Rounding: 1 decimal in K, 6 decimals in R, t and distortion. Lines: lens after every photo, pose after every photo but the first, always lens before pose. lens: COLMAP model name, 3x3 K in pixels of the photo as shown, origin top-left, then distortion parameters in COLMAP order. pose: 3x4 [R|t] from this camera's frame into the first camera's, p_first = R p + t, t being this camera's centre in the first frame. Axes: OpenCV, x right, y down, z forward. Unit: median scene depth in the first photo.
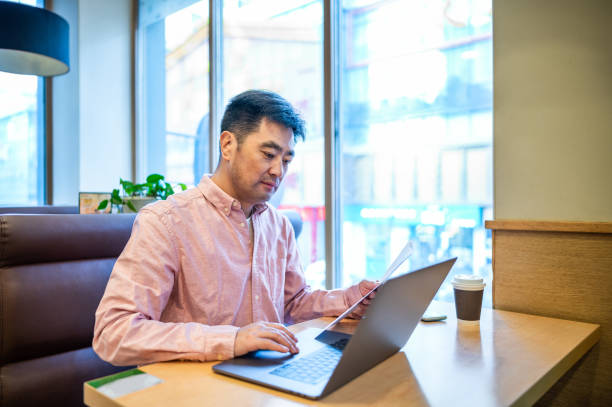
lens RADIAL K [[485.7, 0, 305.8], [0, 485.7, 202.8], [0, 0, 1]] dist [0.020679, 0.015206]
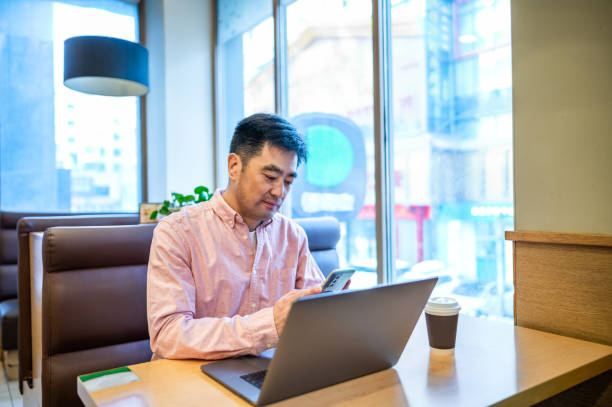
lens RADIAL K [[485.7, 0, 307.8], [0, 485.7, 203.4], [0, 0, 1]] dist [0.020679, 0.015206]
pose [[0.975382, -0.010827, -0.220256, 0.208867], [0.011896, 0.999923, 0.003527, -0.026362], [0.220201, -0.006060, 0.975436, -0.010923]]
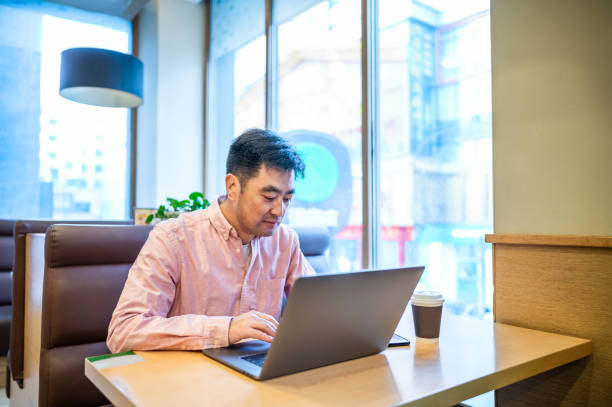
lens RADIAL K [[485.7, 0, 307.1], [0, 485.7, 205.8], [0, 0, 1]] dist [0.020679, 0.015206]
pose [[0.982442, -0.001528, -0.186560, 0.197859], [-0.004946, 0.999402, -0.034231, 0.013932], [0.186500, 0.034553, 0.981847, -0.073292]]
